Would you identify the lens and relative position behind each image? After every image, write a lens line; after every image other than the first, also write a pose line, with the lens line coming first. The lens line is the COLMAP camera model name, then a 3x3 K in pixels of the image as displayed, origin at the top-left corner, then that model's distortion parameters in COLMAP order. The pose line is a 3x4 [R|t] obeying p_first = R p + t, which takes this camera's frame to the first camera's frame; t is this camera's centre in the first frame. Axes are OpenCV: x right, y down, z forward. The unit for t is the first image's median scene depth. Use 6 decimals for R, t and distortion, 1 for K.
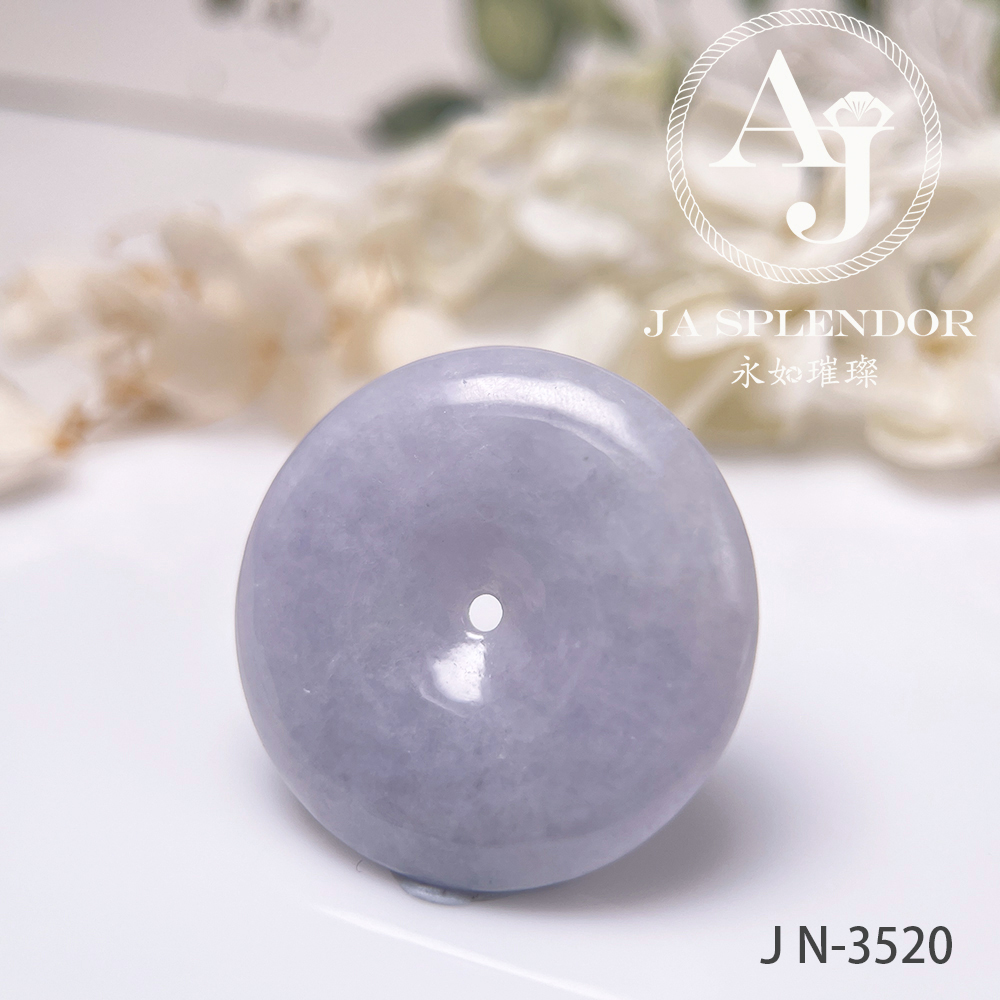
lens RADIAL K [[1604.5, 0, 491.8], [0, 1604.5, 502.3], [0, 0, 1]] dist [0.291558, 0.000000]
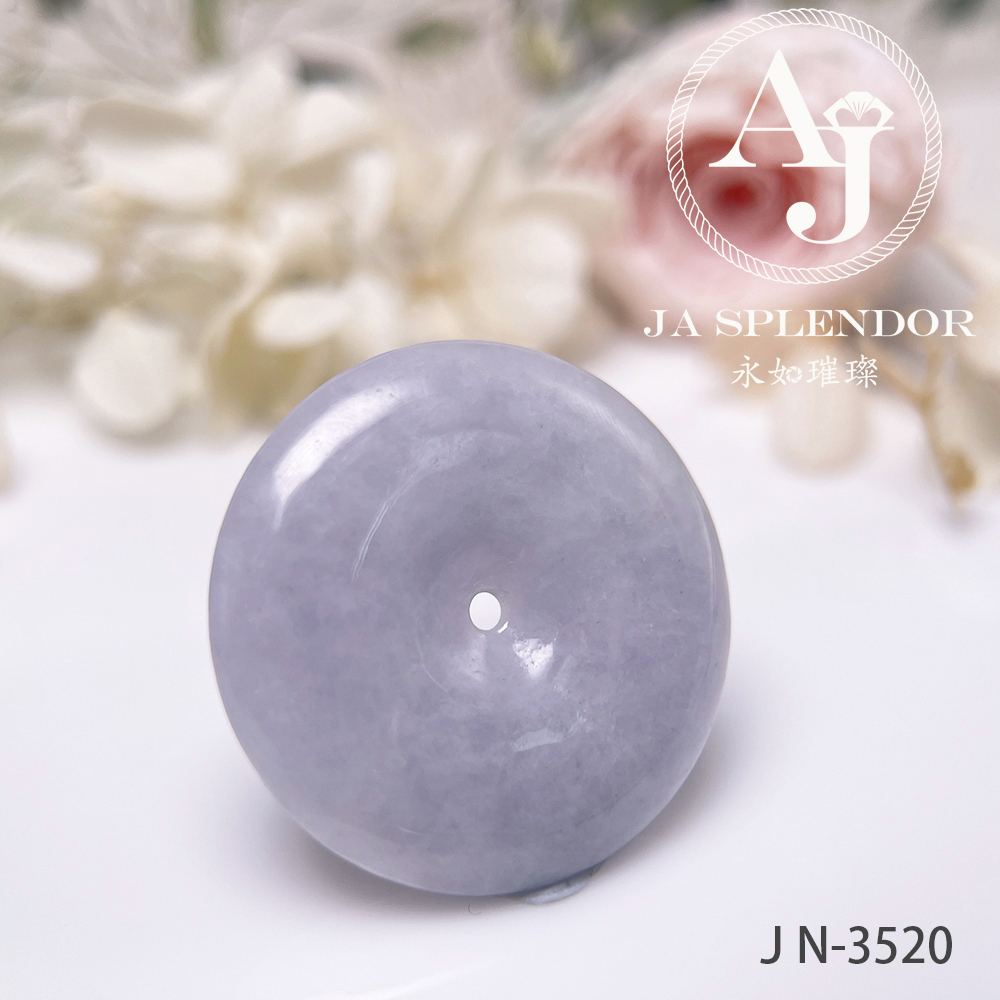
lens RADIAL K [[1604.5, 0, 511.8], [0, 1604.5, 521.1], [0, 0, 1]] dist [0.291558, 0.000000]
pose [[0.707330, -0.344963, 0.616996, -0.588778], [0.335618, 0.932075, 0.136369, -0.112986], [-0.622129, 0.110617, 0.775061, 0.230978]]
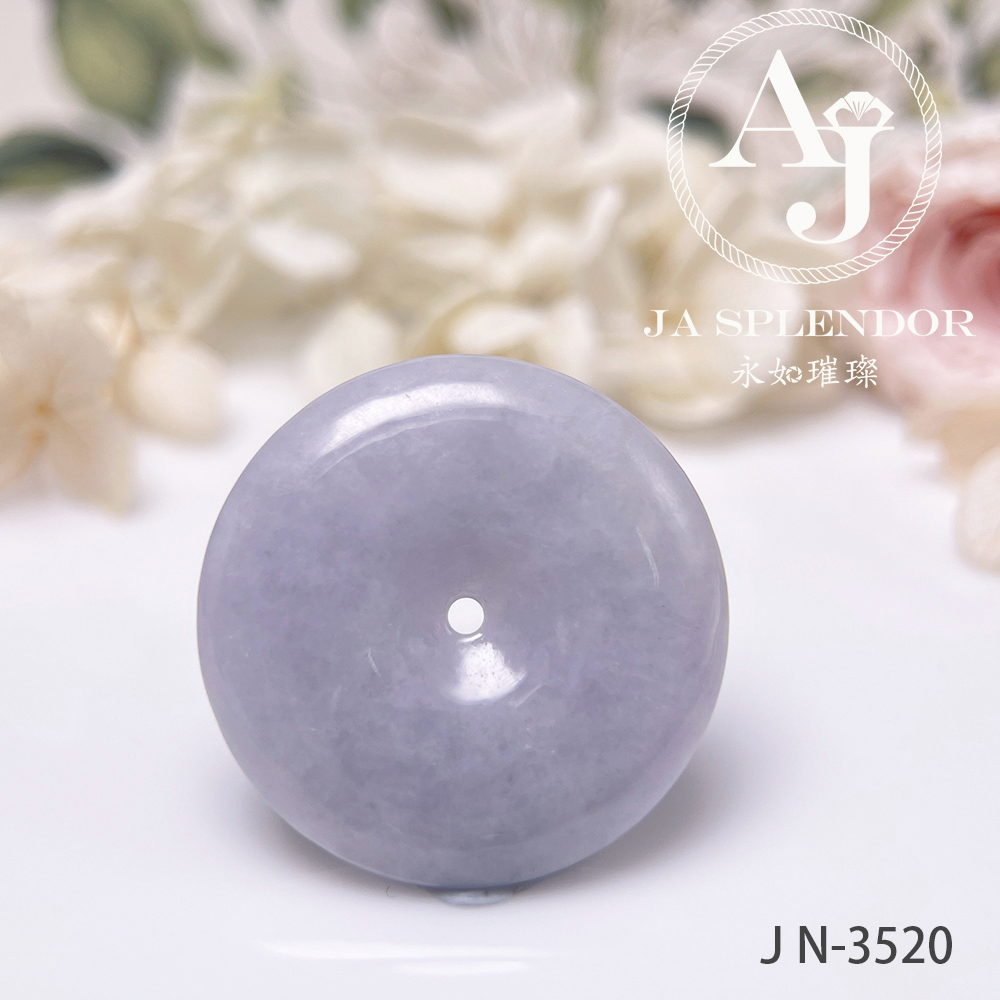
lens RADIAL K [[1604.5, 0, 499.2], [0, 1604.5, 505.1], [0, 0, 1]] dist [0.291558, 0.000000]
pose [[0.922440, -0.173924, 0.344754, -0.330757], [0.179319, 0.983654, 0.016445, -0.013921], [-0.341979, 0.046651, 0.938549, 0.032102]]
